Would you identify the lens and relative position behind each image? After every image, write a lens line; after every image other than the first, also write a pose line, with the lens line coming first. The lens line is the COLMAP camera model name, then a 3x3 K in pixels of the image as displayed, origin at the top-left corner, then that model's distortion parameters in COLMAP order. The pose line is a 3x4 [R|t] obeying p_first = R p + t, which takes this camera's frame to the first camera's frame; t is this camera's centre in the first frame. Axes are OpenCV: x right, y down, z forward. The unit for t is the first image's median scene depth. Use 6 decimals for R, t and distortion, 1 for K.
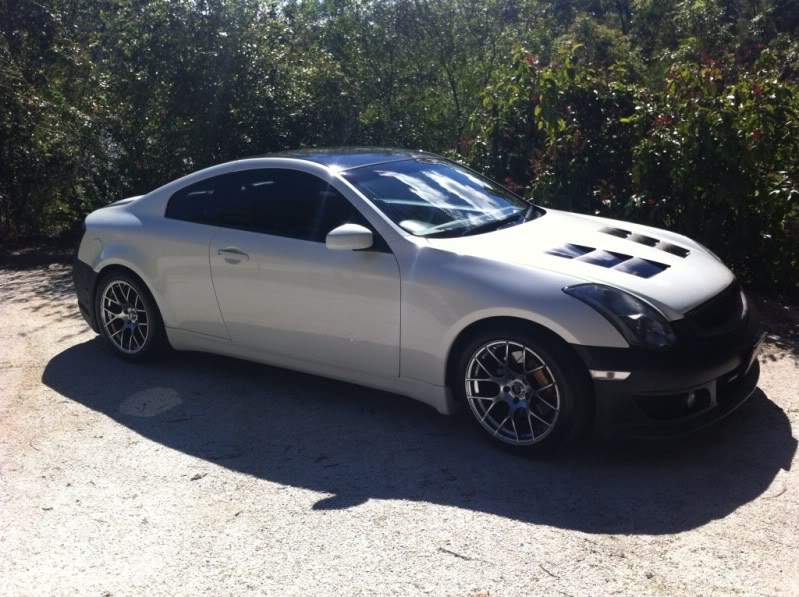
lens RADIAL K [[703.0, 0, 399.5], [0, 703.0, 298.5], [0, 0, 1]] dist [0.007766, 0.002641]
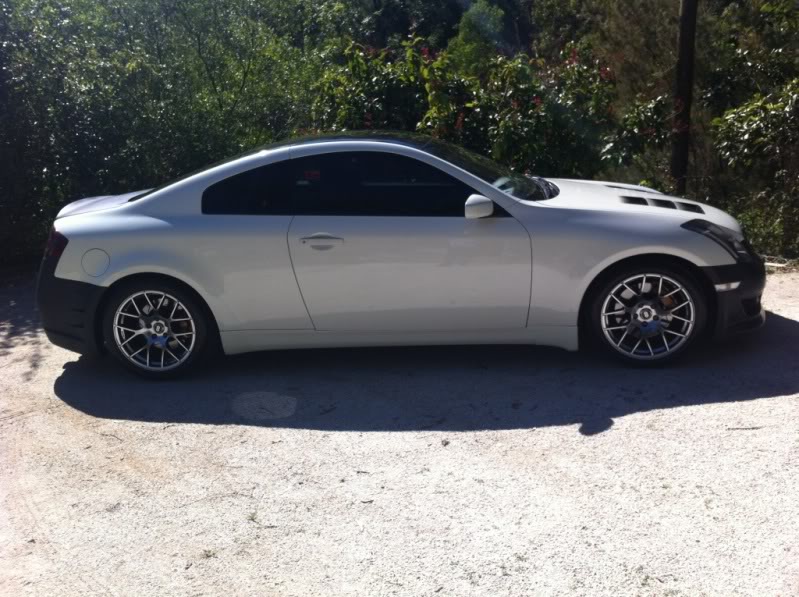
lens RADIAL K [[691.8, 0, 399.5], [0, 691.8, 298.5], [0, 0, 1]] dist [0.004123, -0.002477]
pose [[0.884717, -0.146797, 0.442411, -0.663294], [0.144019, 0.988763, 0.040079, -0.006567], [-0.443323, 0.028257, 0.895917, 0.102228]]
